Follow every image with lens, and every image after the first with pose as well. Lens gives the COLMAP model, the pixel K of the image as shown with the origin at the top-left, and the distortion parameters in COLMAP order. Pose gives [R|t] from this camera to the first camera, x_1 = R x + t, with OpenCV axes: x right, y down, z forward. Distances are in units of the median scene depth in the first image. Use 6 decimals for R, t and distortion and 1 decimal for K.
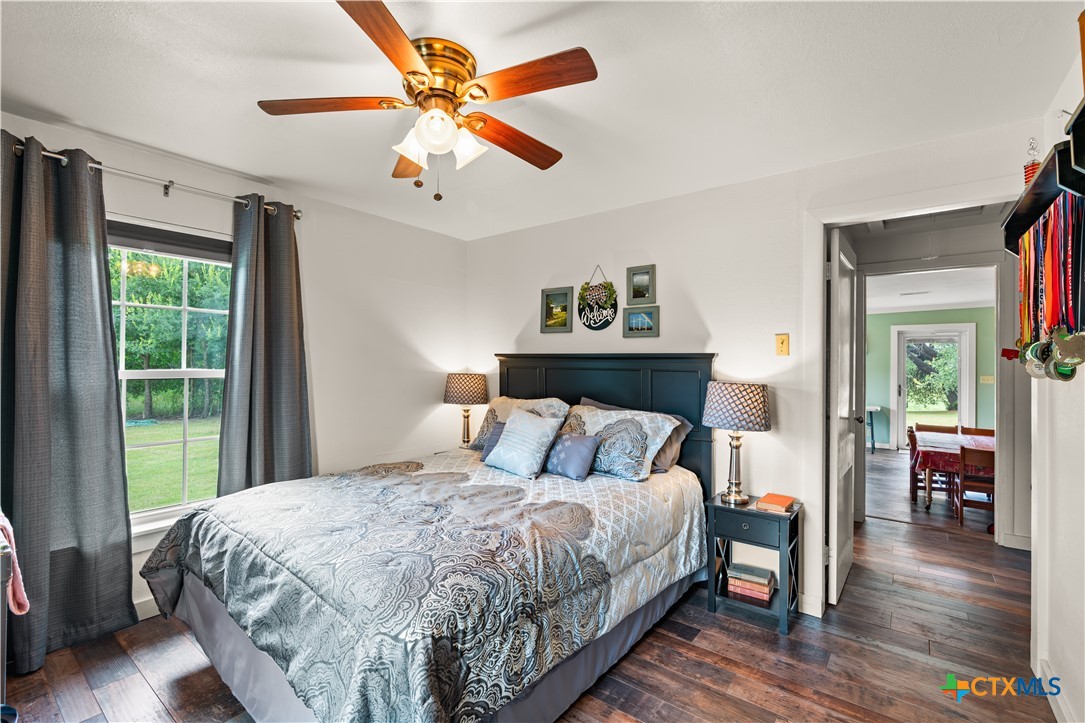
lens RADIAL K [[496.1, 0, 539.1], [0, 496.1, 361.7], [0, 0, 1]] dist [-0.014473, 0.005952]
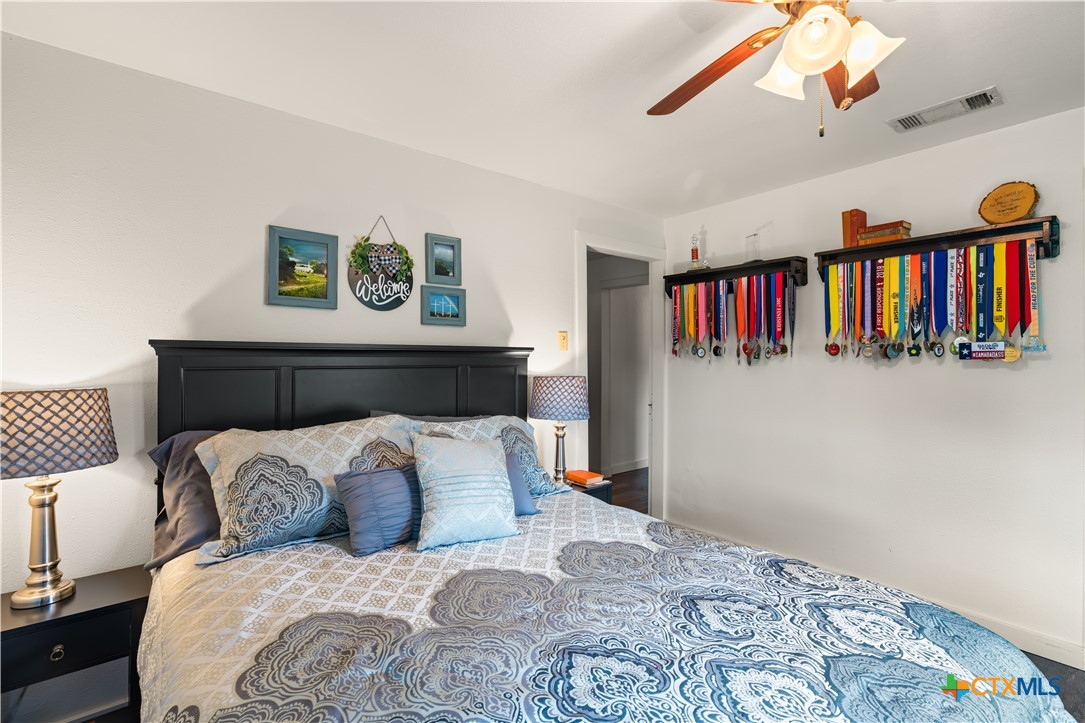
lens RADIAL K [[496.1, 0, 536.7], [0, 496.1, 353.9], [0, 0, 1]] dist [-0.014473, 0.005952]
pose [[0.205644, 0.004003, 0.978619, -0.544055], [0.004670, 0.999976, -0.005072, 0.001045], [-0.978616, 0.005613, 0.205621, 0.695303]]
